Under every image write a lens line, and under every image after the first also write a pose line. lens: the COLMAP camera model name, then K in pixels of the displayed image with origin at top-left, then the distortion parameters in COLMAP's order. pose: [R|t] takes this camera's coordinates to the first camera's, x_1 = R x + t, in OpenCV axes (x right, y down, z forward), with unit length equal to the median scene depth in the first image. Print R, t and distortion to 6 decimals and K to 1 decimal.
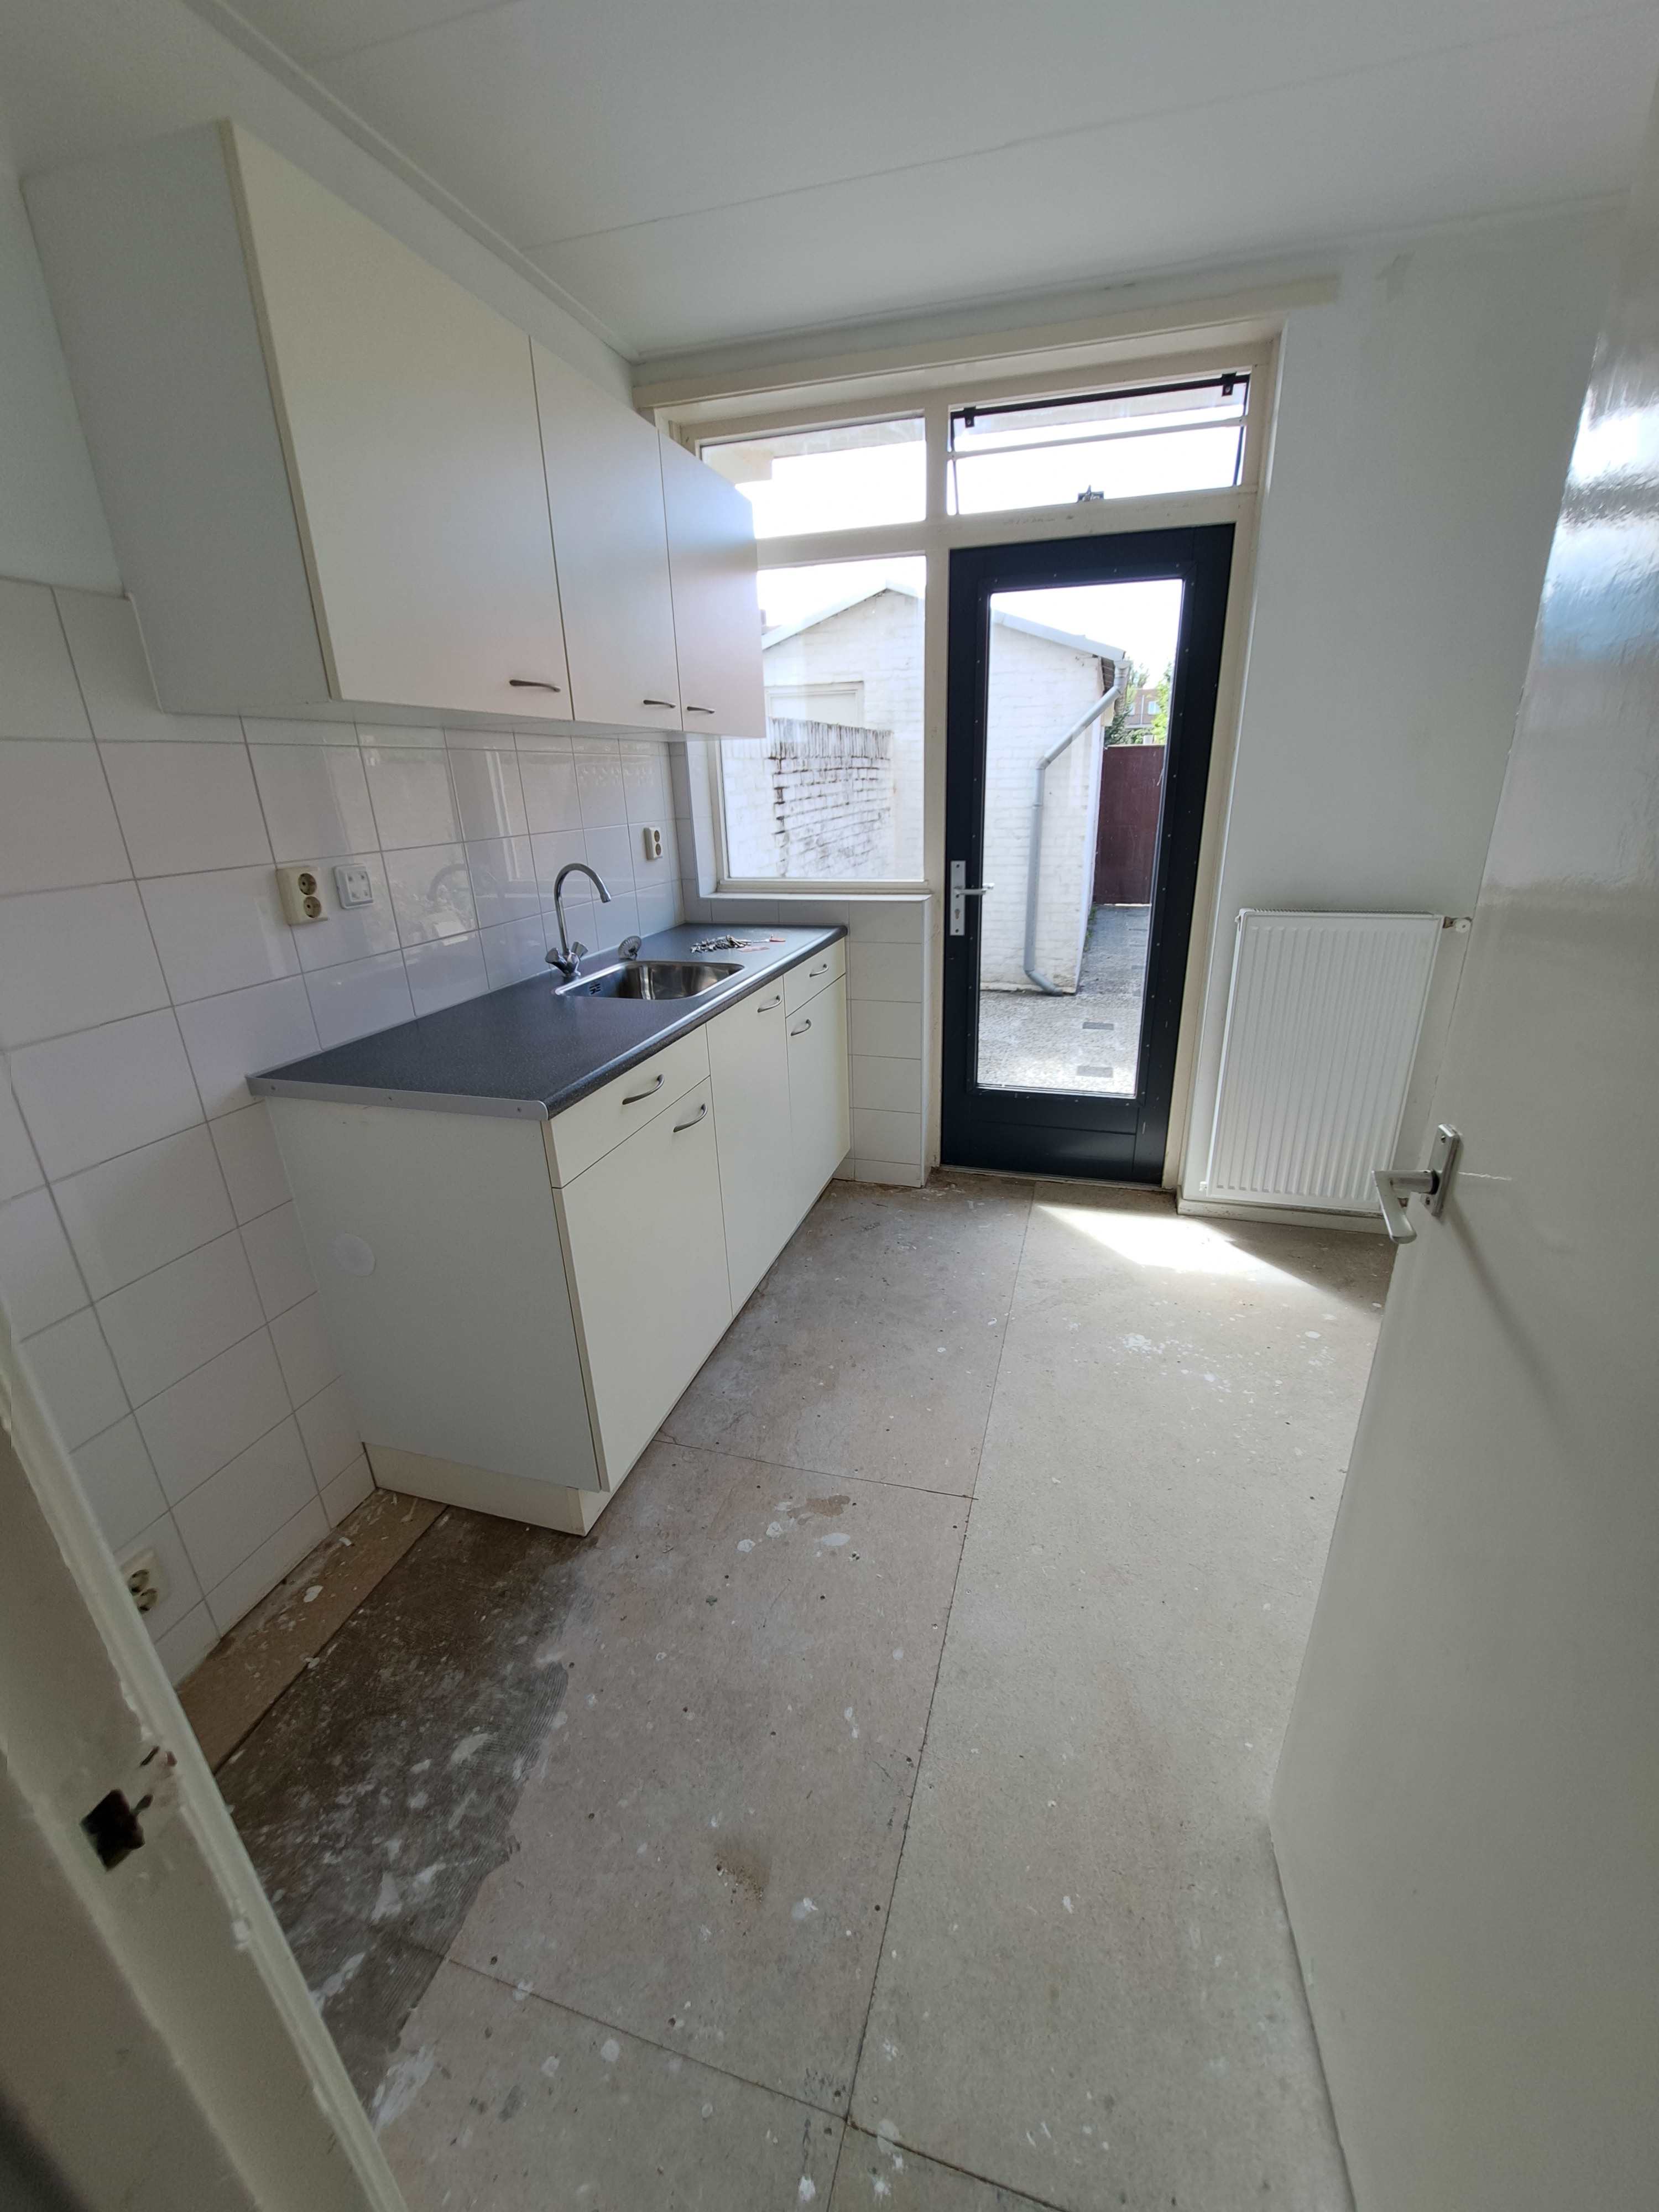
lens RADIAL K [[889.5, 0, 834.7], [0, 889.5, 1109.0], [0, 0, 1]] dist [-0.004391, -0.000534]
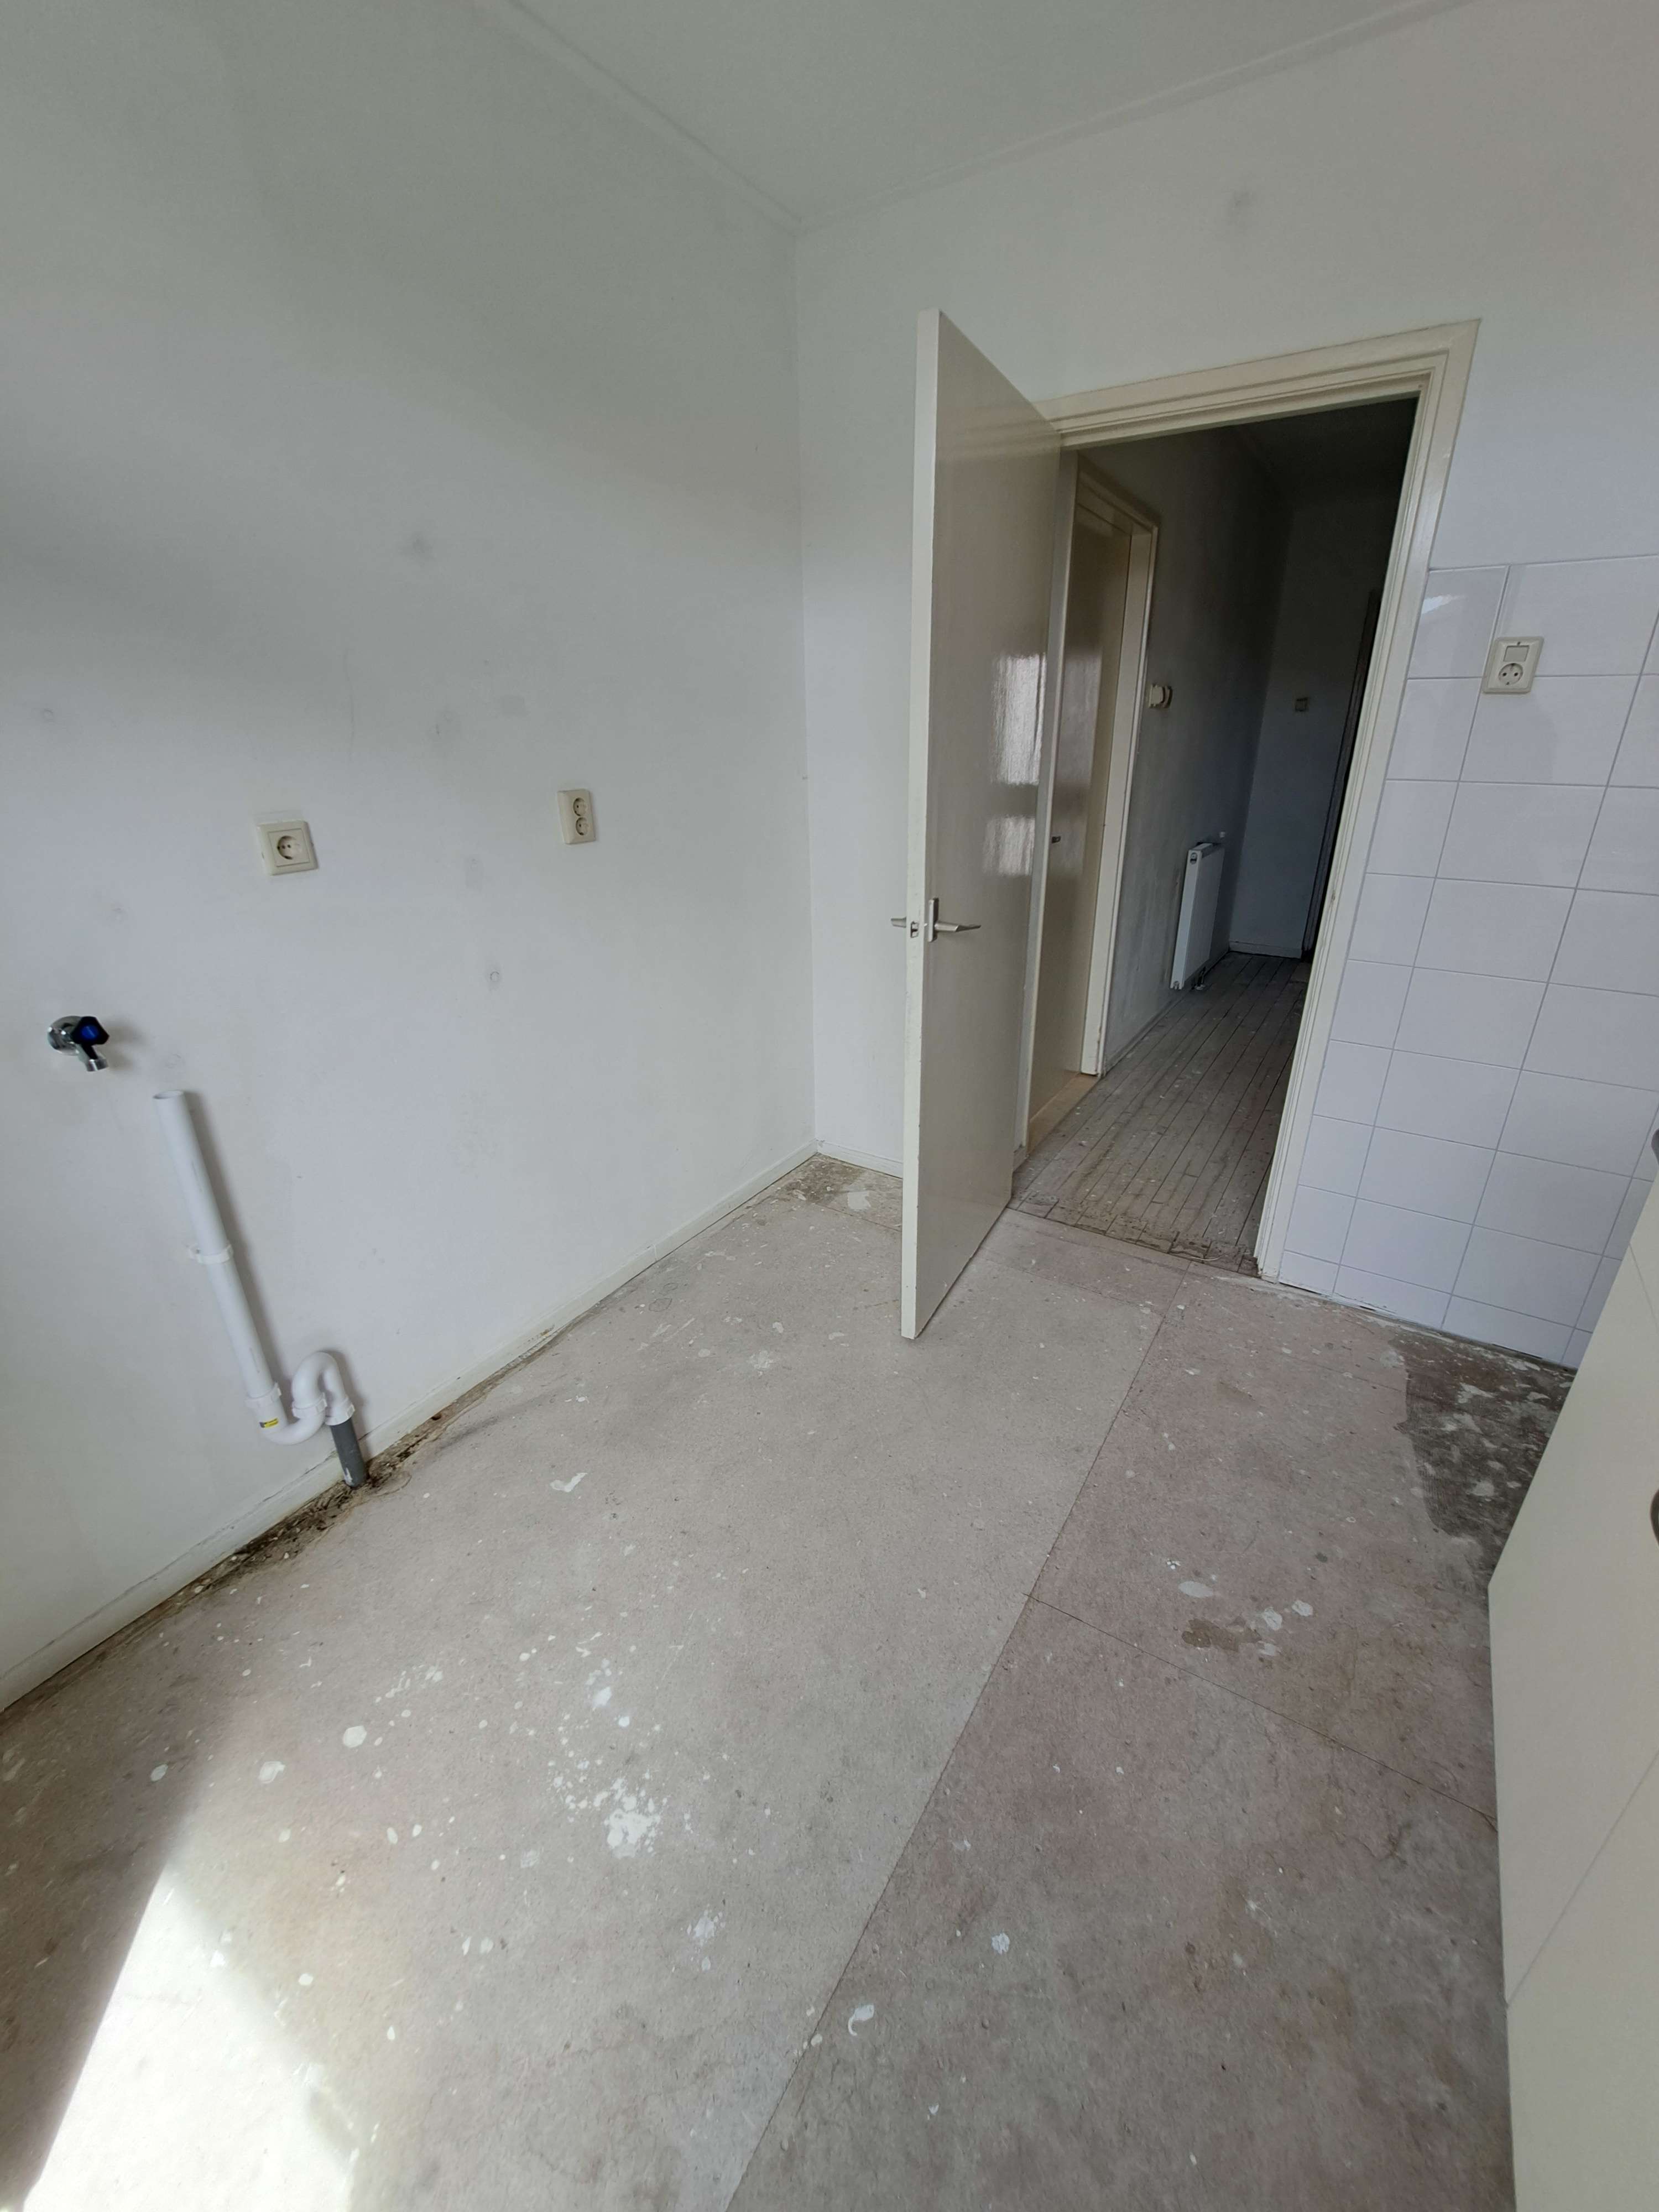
lens RADIAL K [[889.5, 0, 834.1], [0, 889.5, 1102.7], [0, 0, 1]] dist [-0.004391, -0.000534]
pose [[-0.959903, -0.077899, 0.269292, 0.133358], [0.127523, 0.734131, 0.666925, -0.470633], [-0.249648, 0.674525, -0.694761, 1.237211]]
